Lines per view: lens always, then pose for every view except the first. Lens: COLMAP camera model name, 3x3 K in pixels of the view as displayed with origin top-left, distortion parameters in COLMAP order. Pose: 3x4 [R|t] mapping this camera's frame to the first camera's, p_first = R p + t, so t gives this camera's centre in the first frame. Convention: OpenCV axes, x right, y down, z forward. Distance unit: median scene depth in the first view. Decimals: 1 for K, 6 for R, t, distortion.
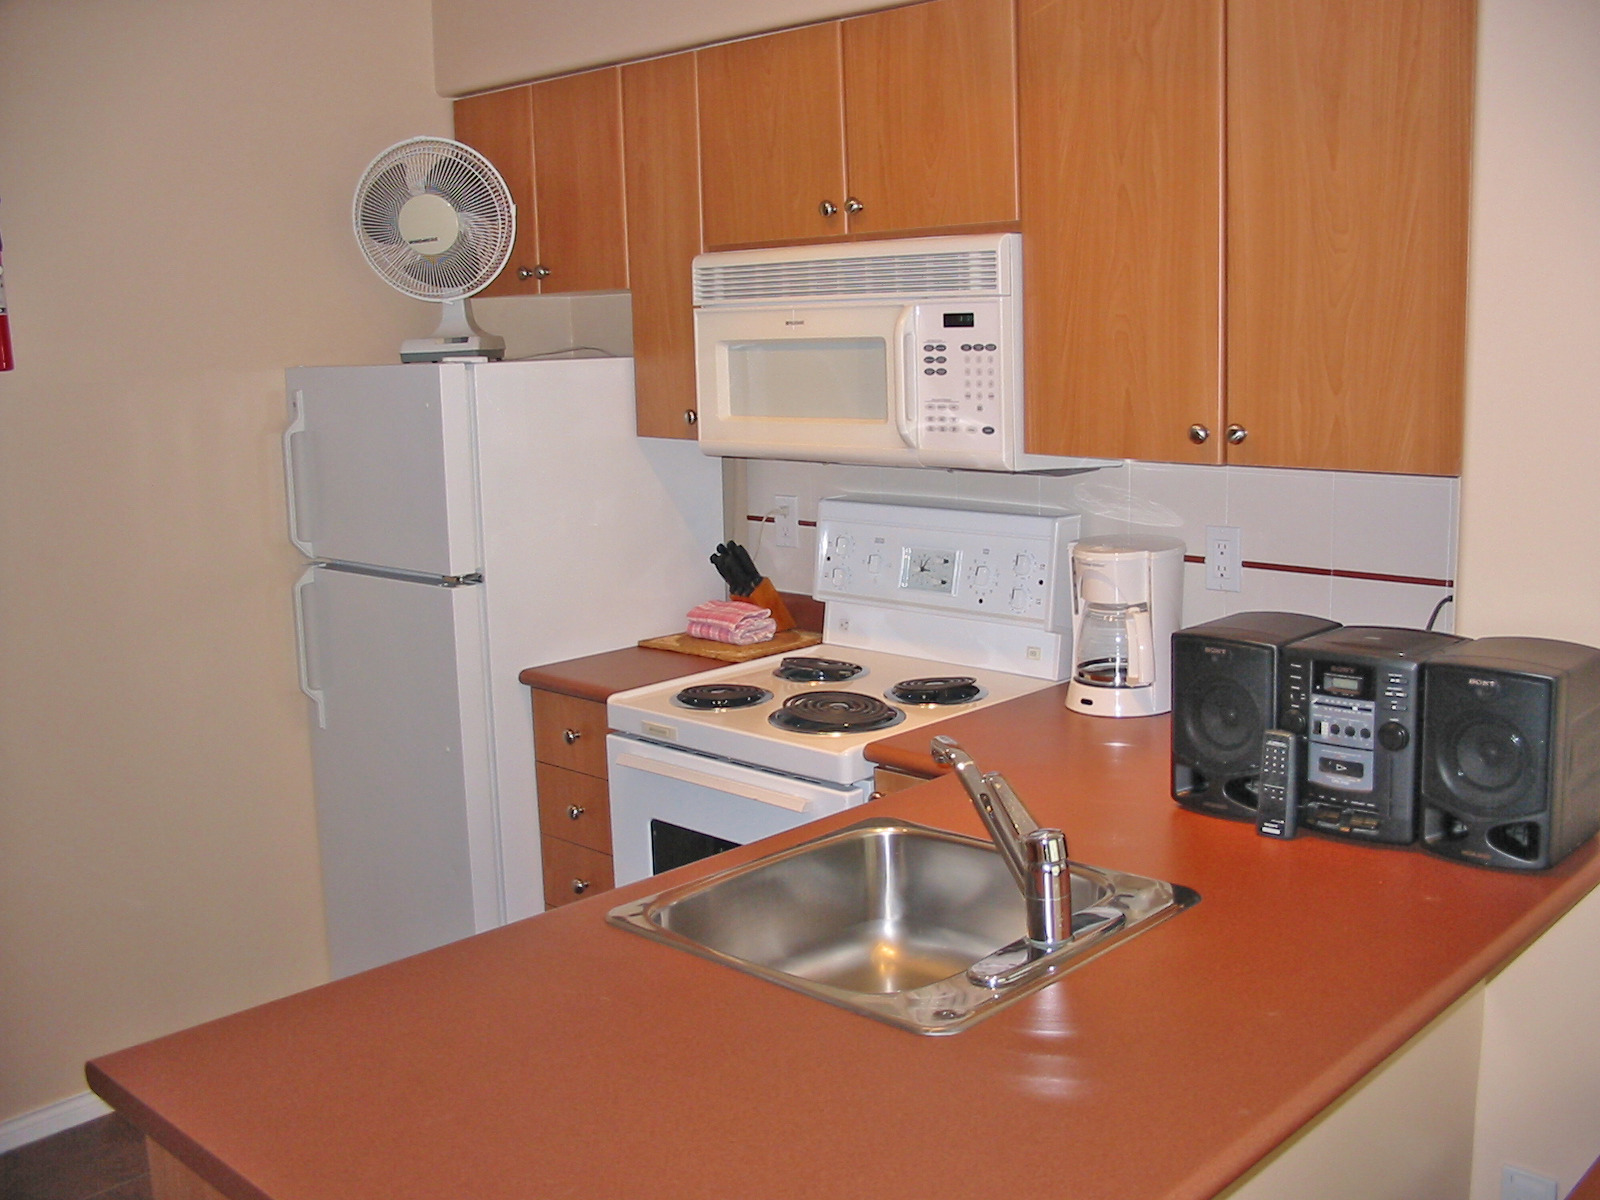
lens RADIAL K [[1609.9, 0, 803.8], [0, 1609.9, 600.1], [0, 0, 1]] dist [-0.071288, 0.000000]
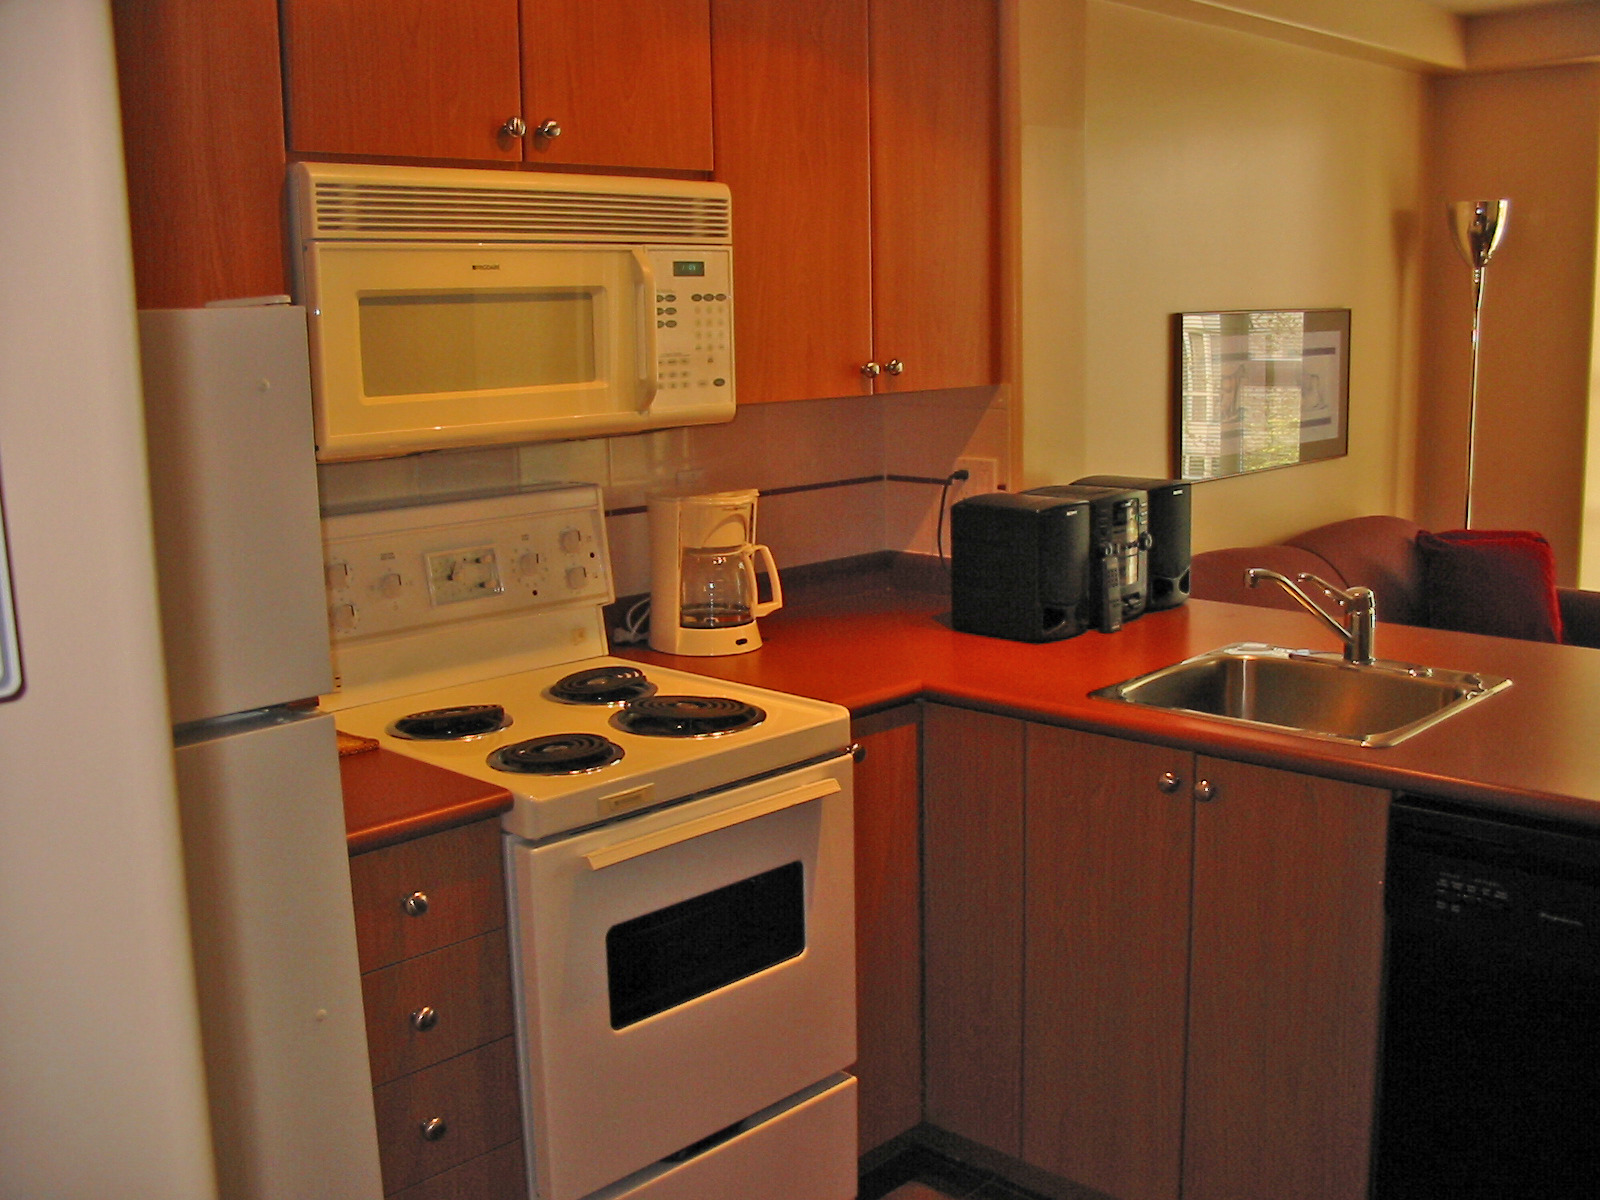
lens RADIAL K [[1609.9, 0, 803.4], [0, 1609.9, 596.3], [0, 0, 1]] dist [-0.071288, 0.000000]
pose [[0.017137, -0.148047, 0.988832, -0.858469], [0.192812, 0.970903, 0.142021, -0.106511], [-0.981086, 0.188225, 0.045184, 0.914756]]
